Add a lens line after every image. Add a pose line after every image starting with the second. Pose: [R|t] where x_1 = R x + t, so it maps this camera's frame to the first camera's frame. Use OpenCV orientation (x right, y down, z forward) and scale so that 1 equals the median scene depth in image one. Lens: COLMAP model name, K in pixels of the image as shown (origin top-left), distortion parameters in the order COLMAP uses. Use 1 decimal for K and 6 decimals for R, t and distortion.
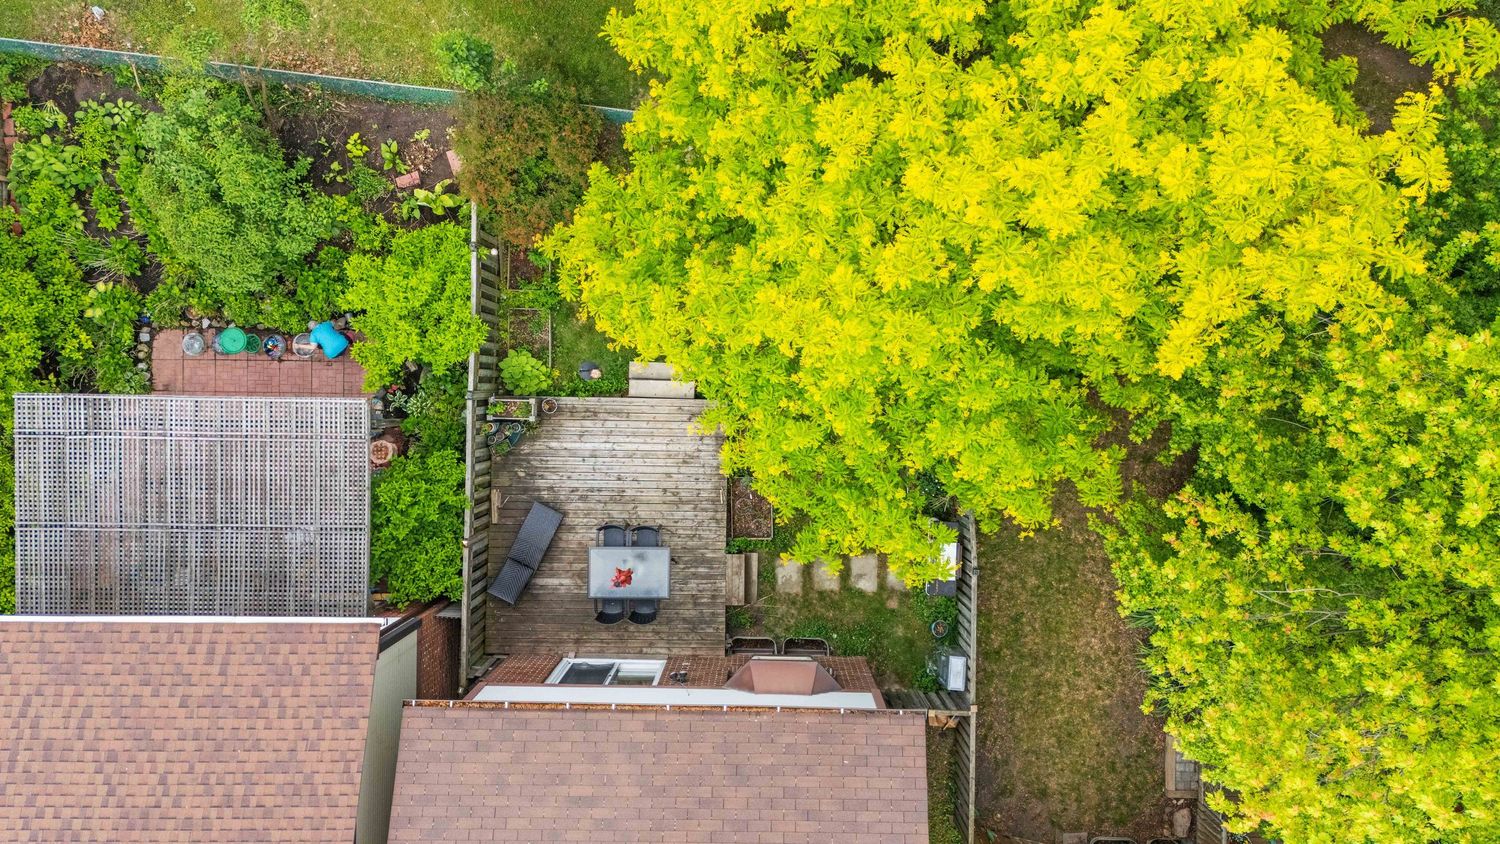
lens RADIAL K [[1099.8, 0, 752.5], [0, 1099.8, 415.0], [0, 0, 1]] dist [0.069637, -0.074228]
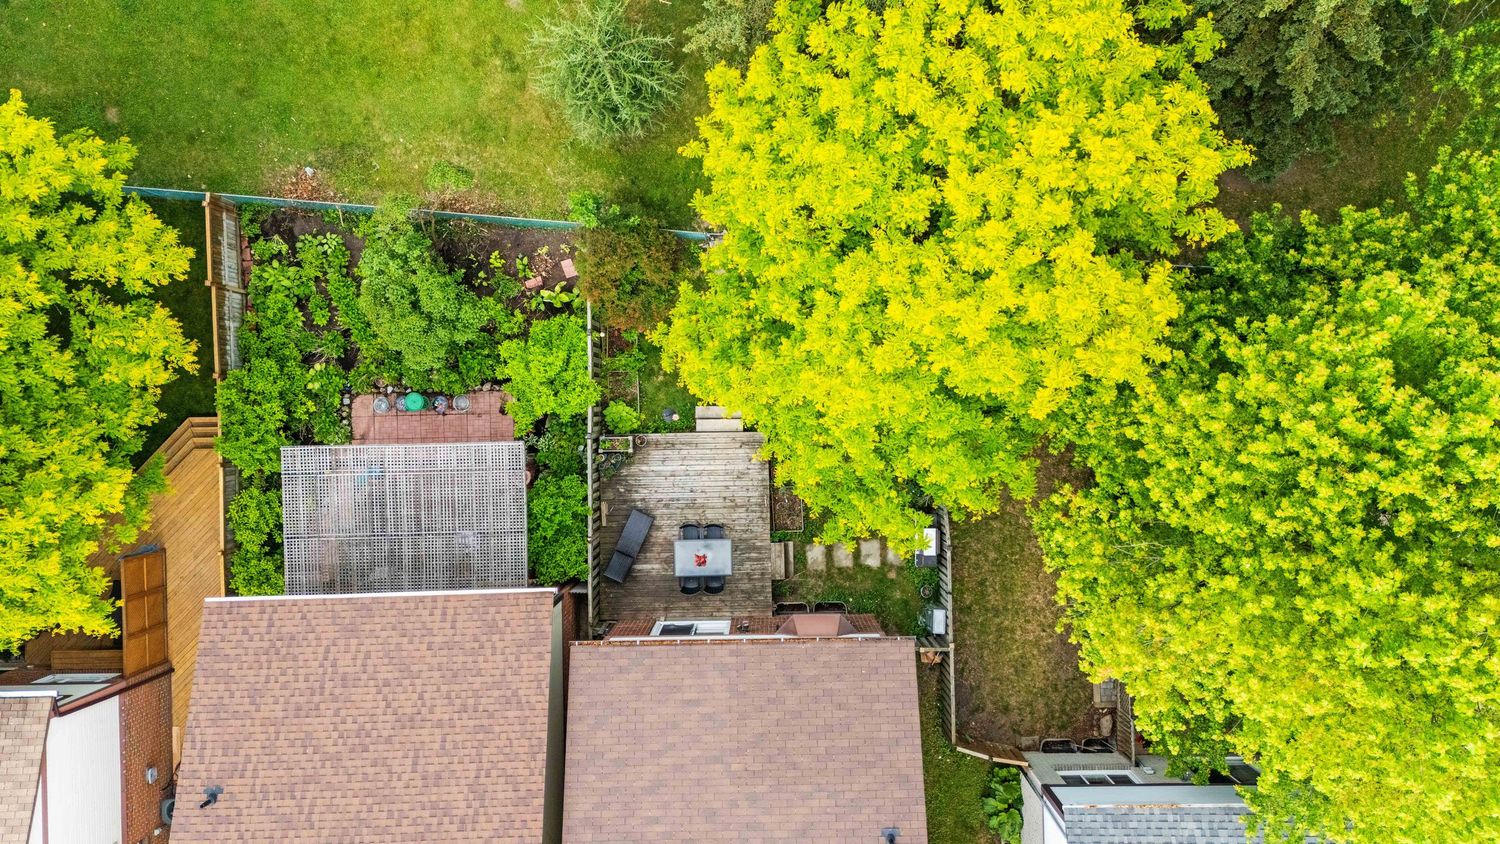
lens RADIAL K [[1092.3, 0, 751.2], [0, 1092.3, 413.9], [0, 0, 1]] dist [0.074734, -0.072174]
pose [[0.999395, -0.034777, 0.000765, -0.046684], [0.034783, 0.999331, -0.011265, -0.022902], [-0.000373, 0.011285, 0.999936, -0.406319]]
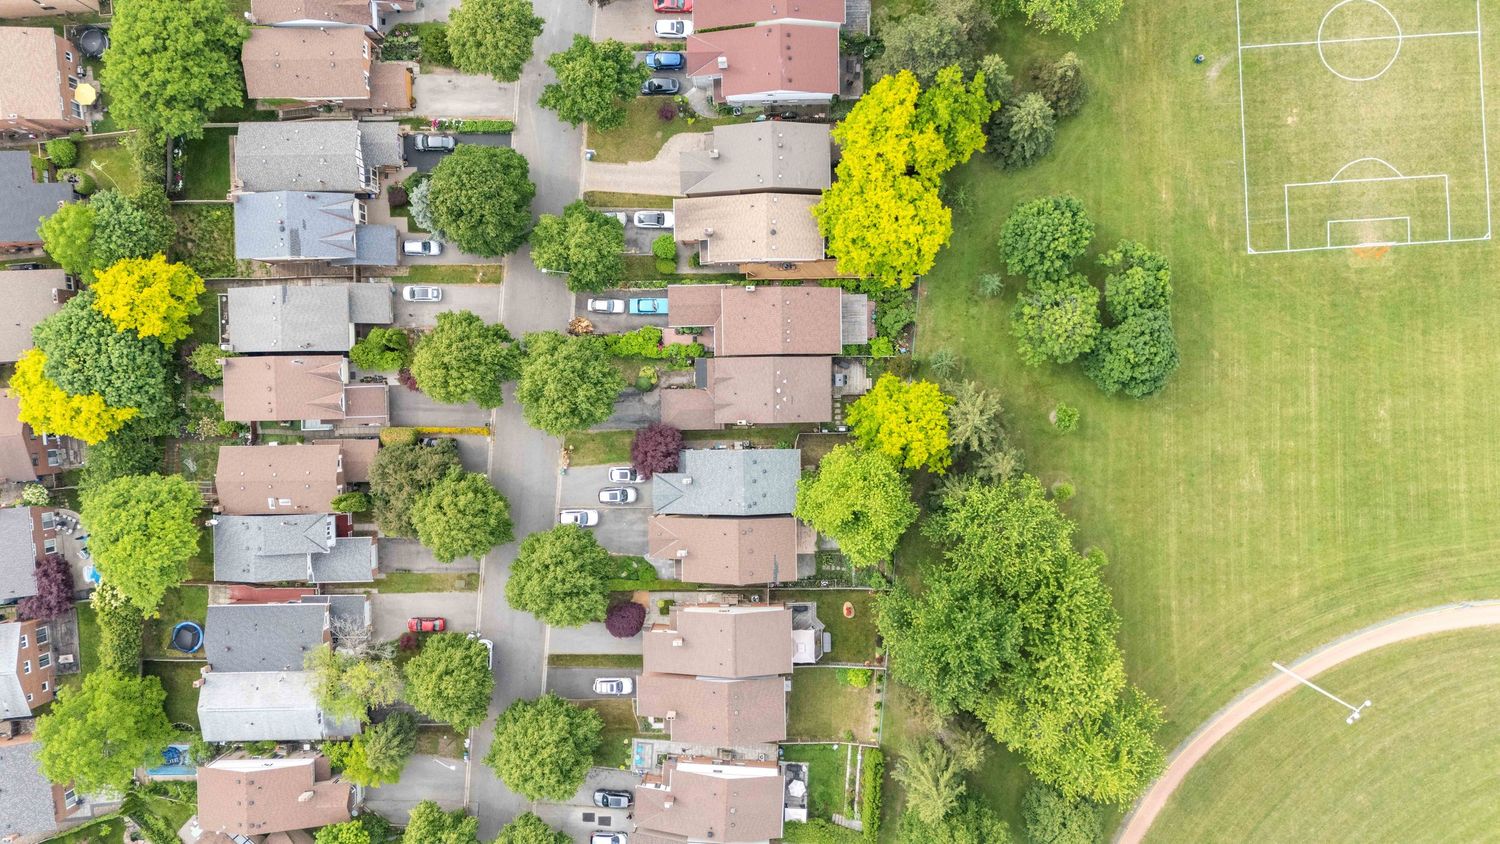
lens RADIAL K [[1078.1, 0, 752.5], [0, 1078.1, 420.7], [0, 0, 1]] dist [0.067156, -0.068607]
pose [[0.026586, 0.998839, 0.040179, -0.145258], [-0.999629, 0.026323, 0.007054, 0.632360], [0.005988, -0.040352, 0.999168, -5.474690]]
